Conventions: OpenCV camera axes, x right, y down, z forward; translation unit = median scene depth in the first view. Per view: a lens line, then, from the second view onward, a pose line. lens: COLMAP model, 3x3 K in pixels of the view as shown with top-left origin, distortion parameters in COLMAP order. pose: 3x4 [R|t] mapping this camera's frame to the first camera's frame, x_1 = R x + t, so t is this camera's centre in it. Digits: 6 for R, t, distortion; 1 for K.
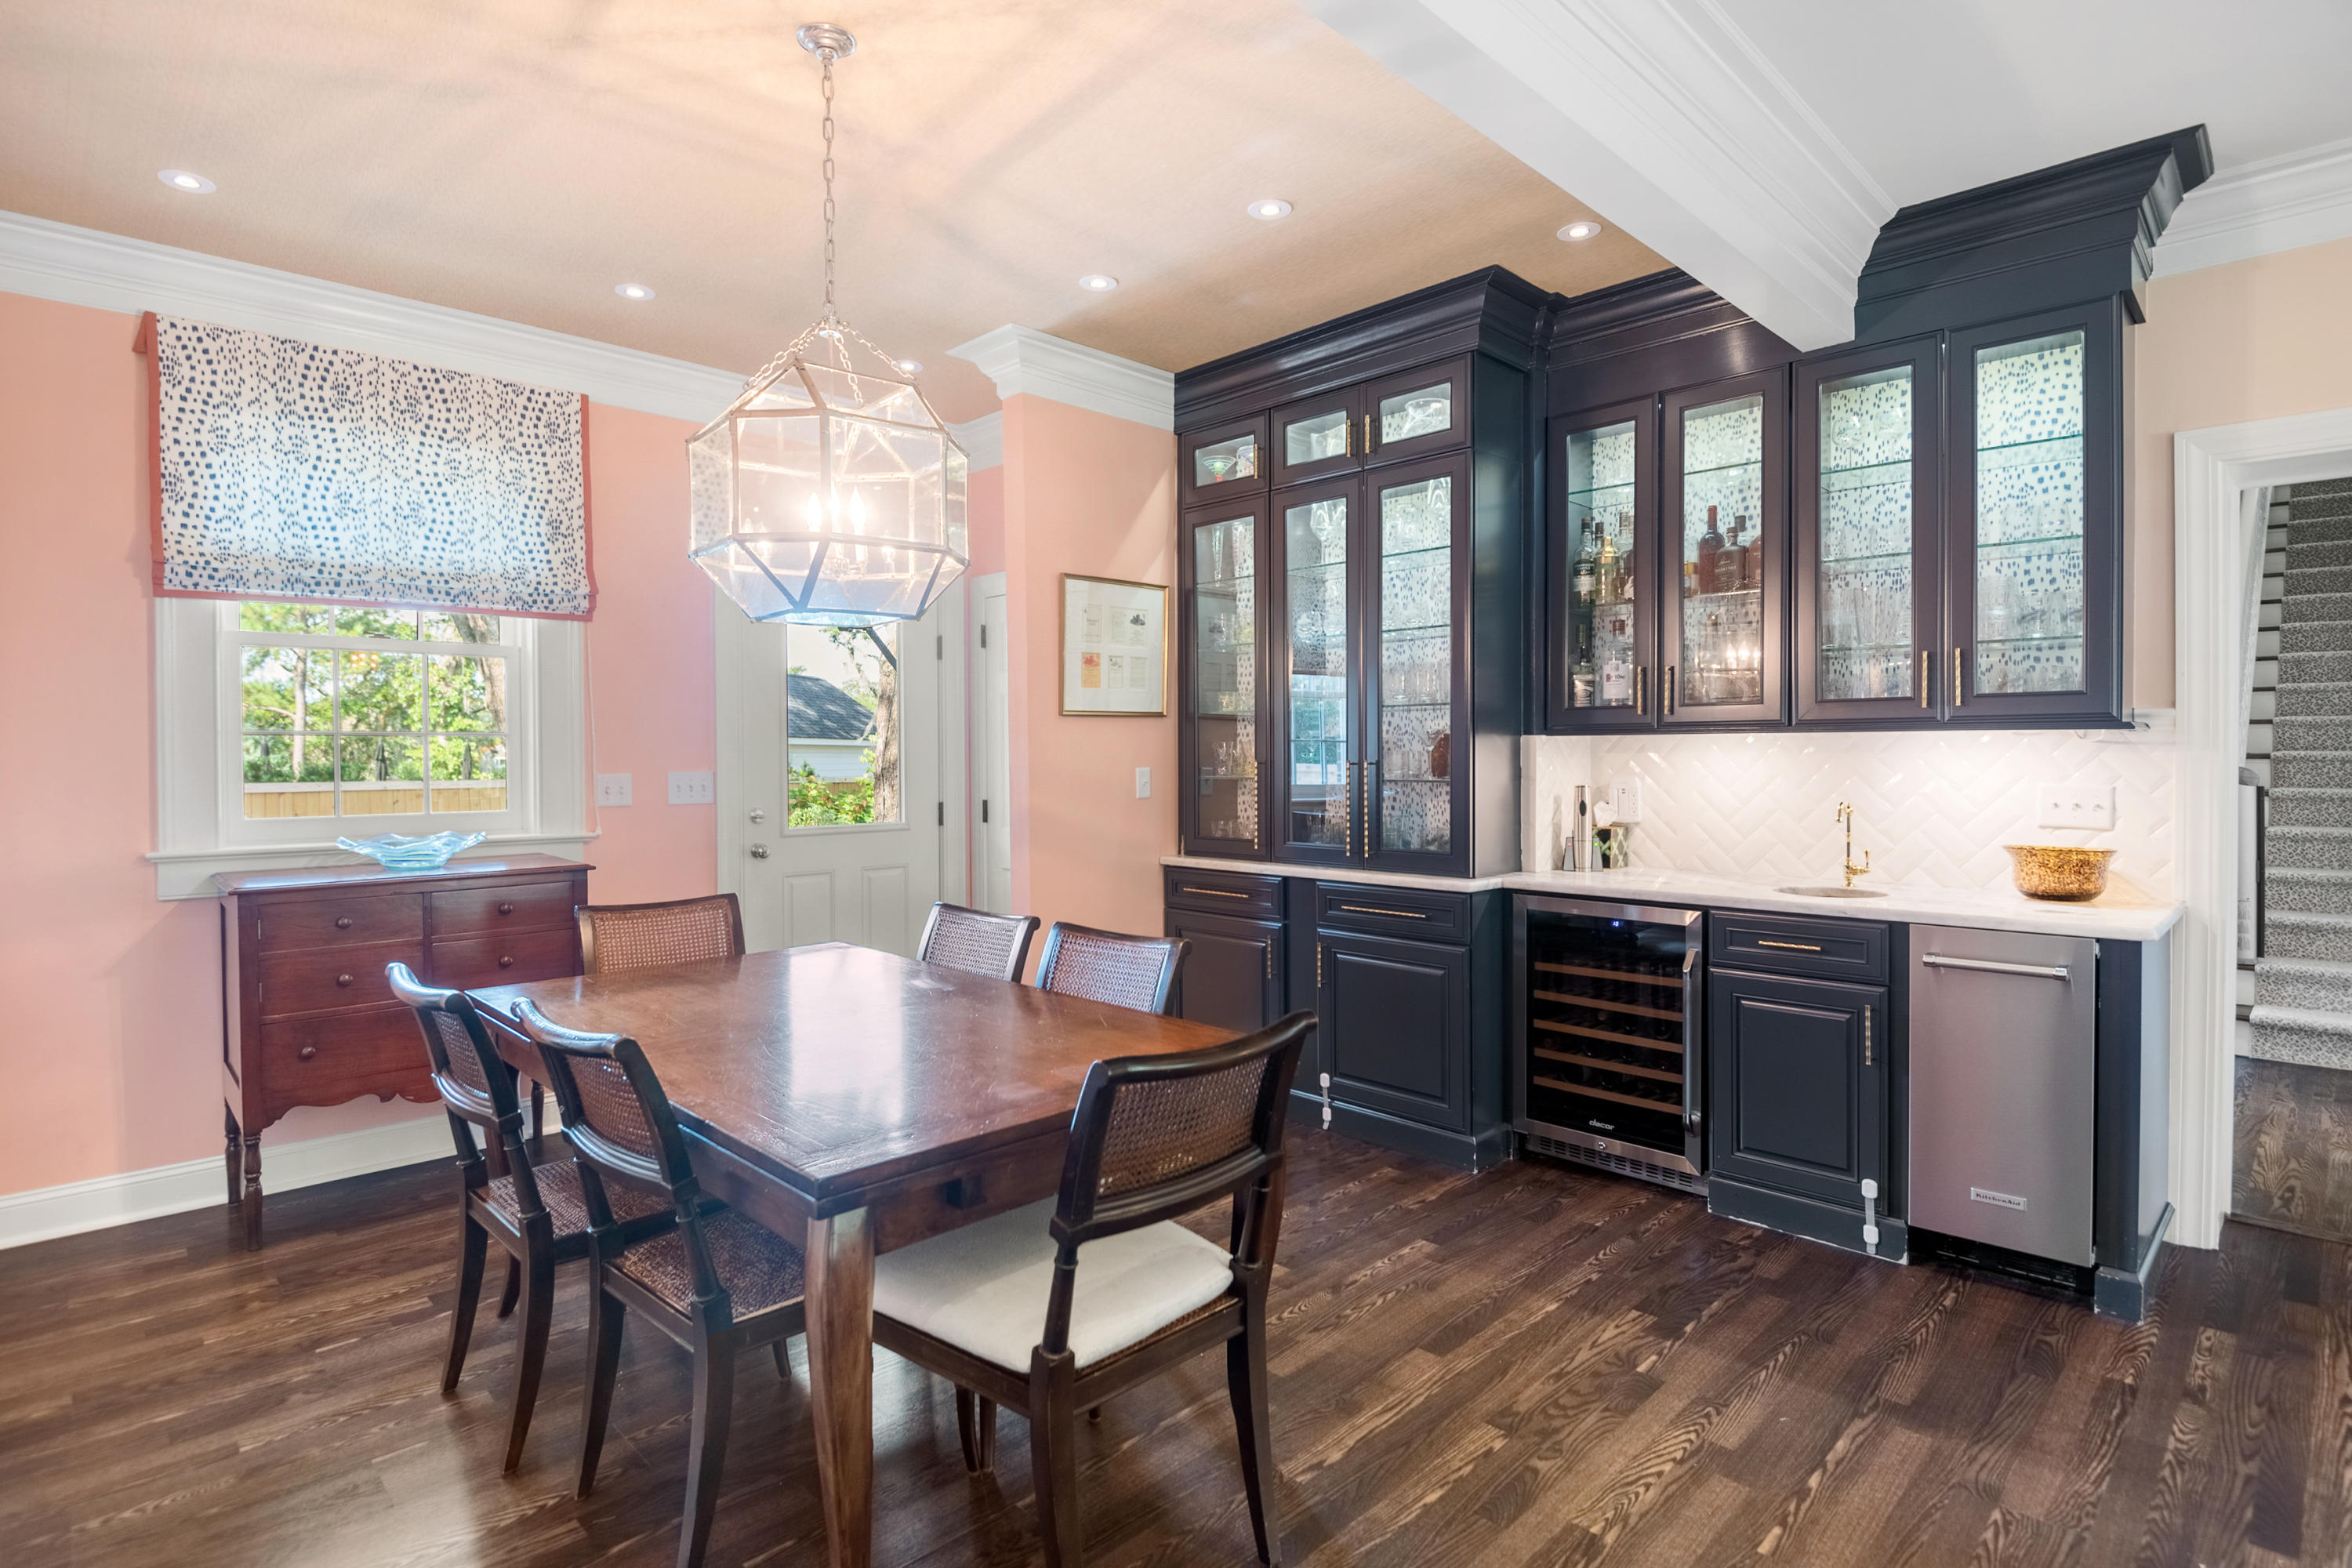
lens RADIAL K [[1175.9, 0, 1173.3], [0, 1175.9, 766.3], [0, 0, 1]] dist [-0.007114, -0.002005]
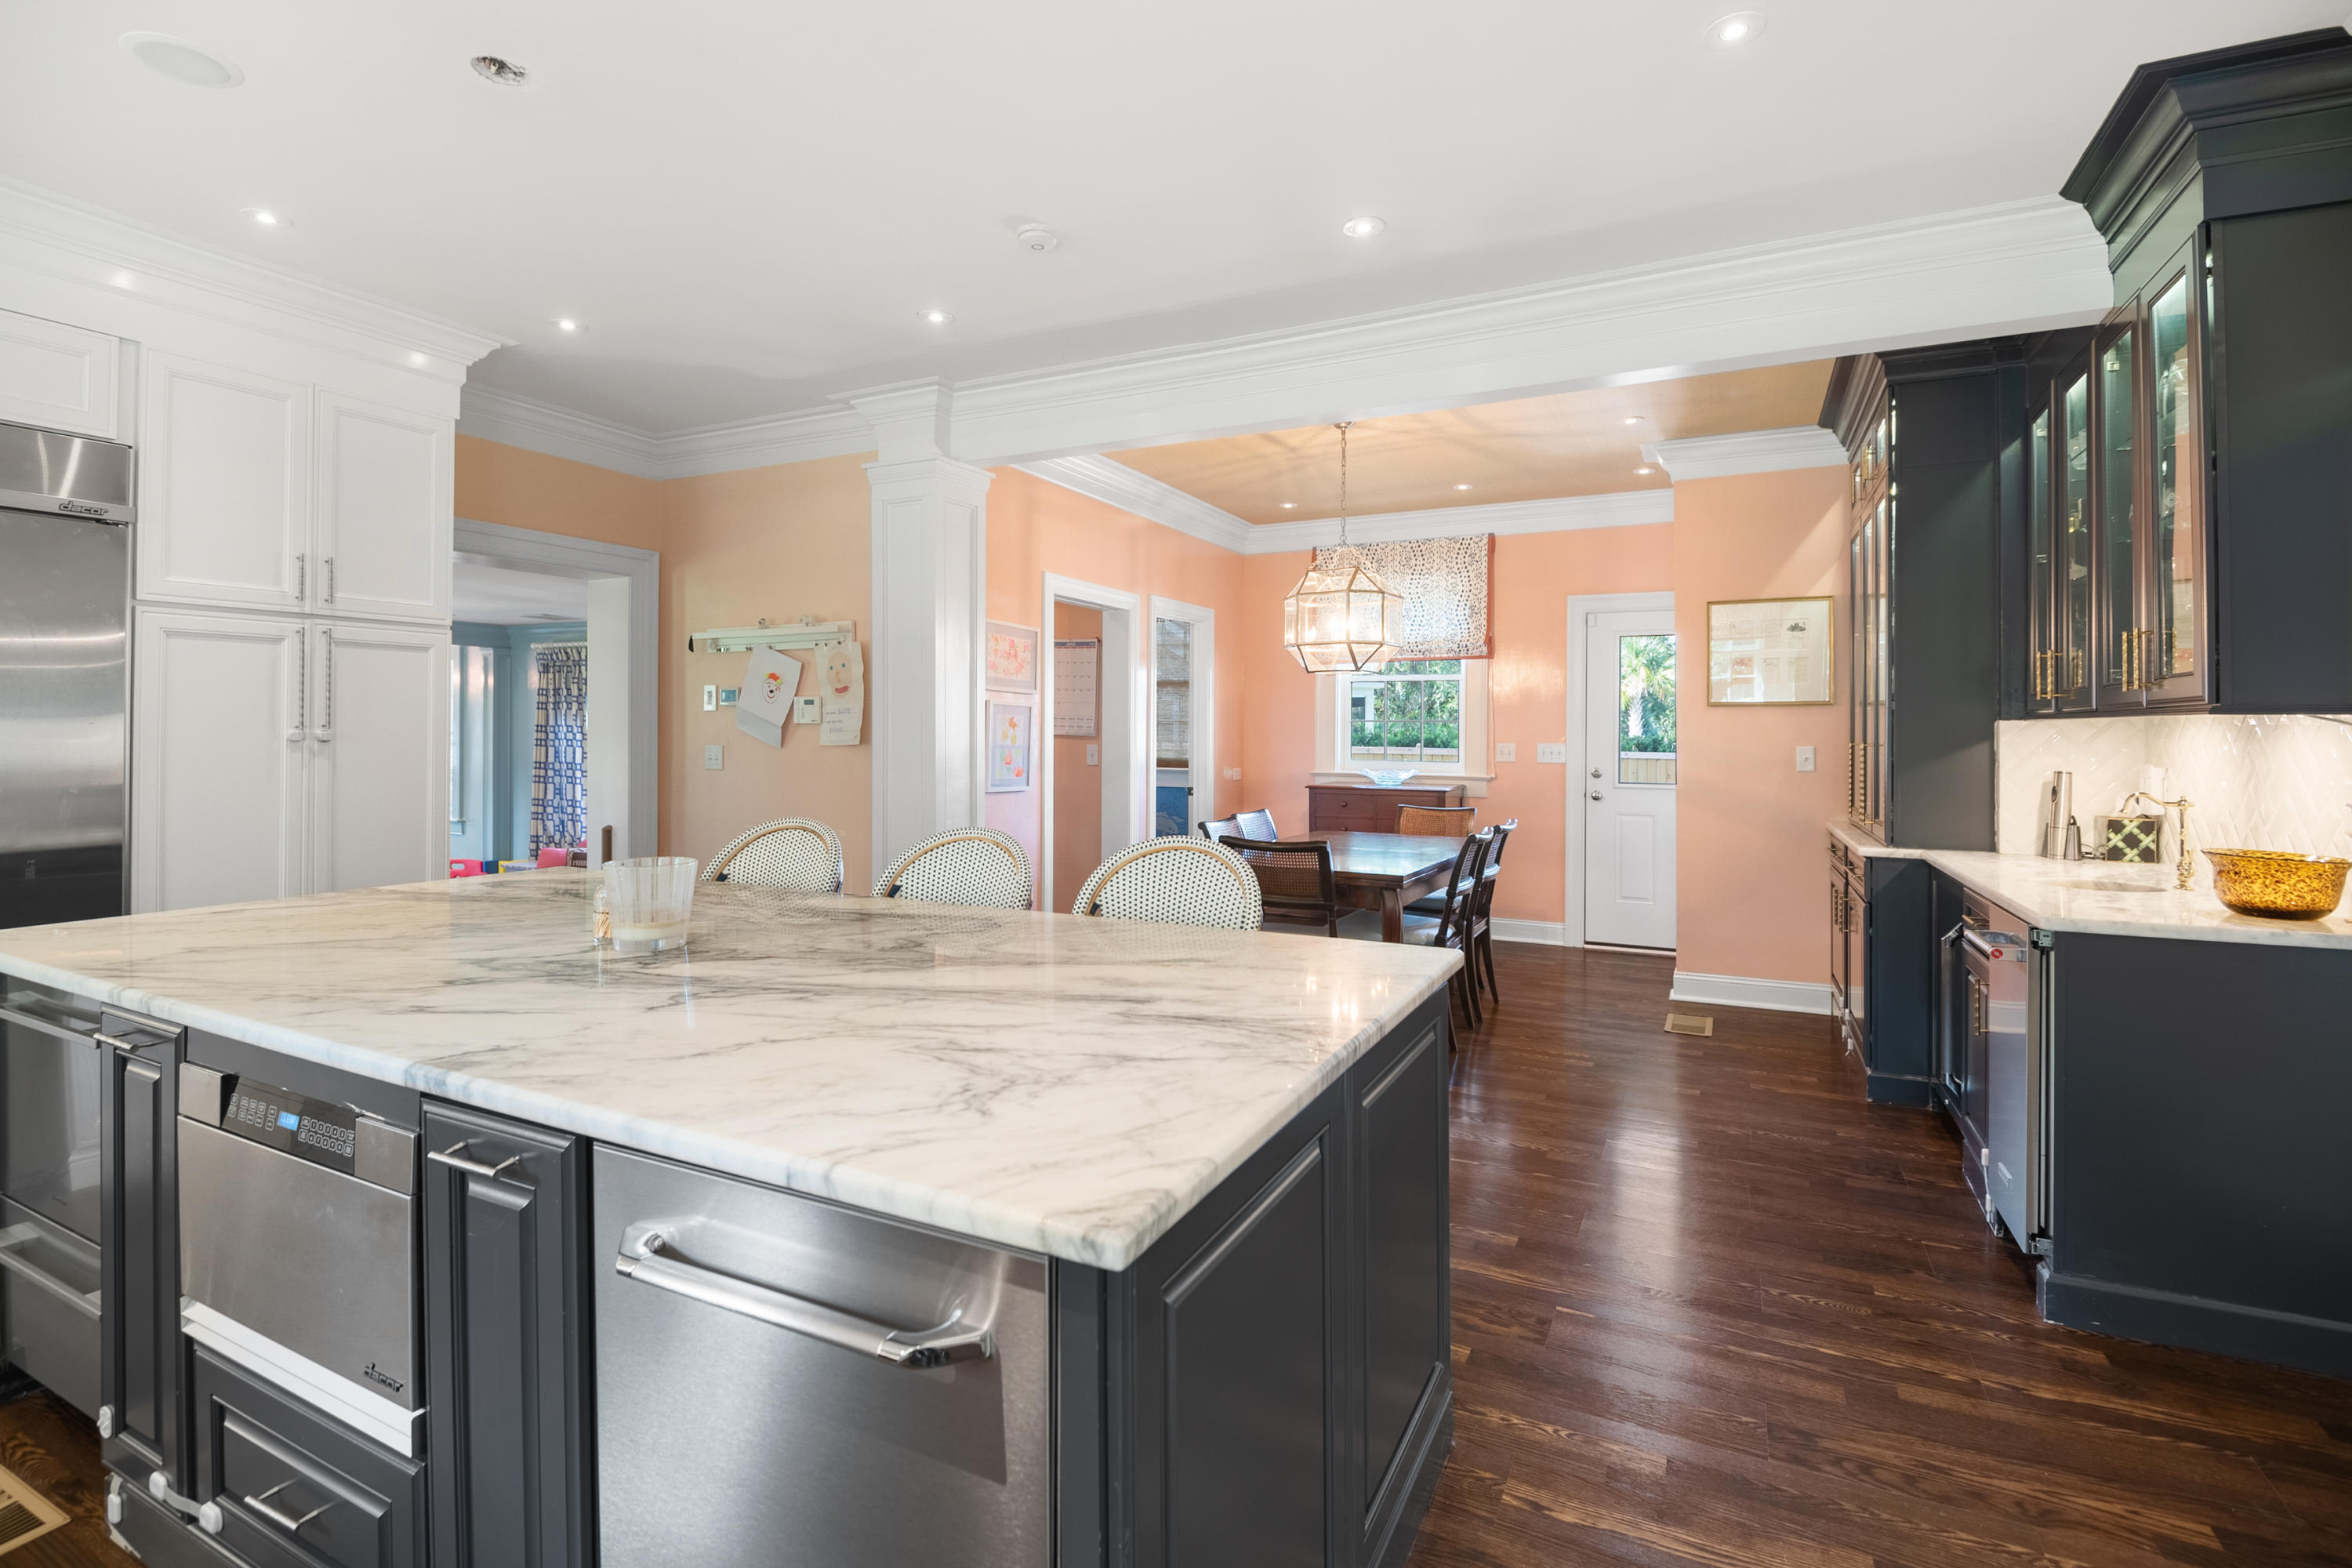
lens RADIAL K [[1074.6, 0, 1158.0], [0, 1074.6, 733.4], [0, 0, 1]] dist [0.012717, -0.001375]
pose [[0.317080, 0.008526, -0.948361, 0.972659], [-0.016424, 0.999859, 0.003498, -0.006391], [0.948257, 0.014467, 0.317175, -0.005502]]
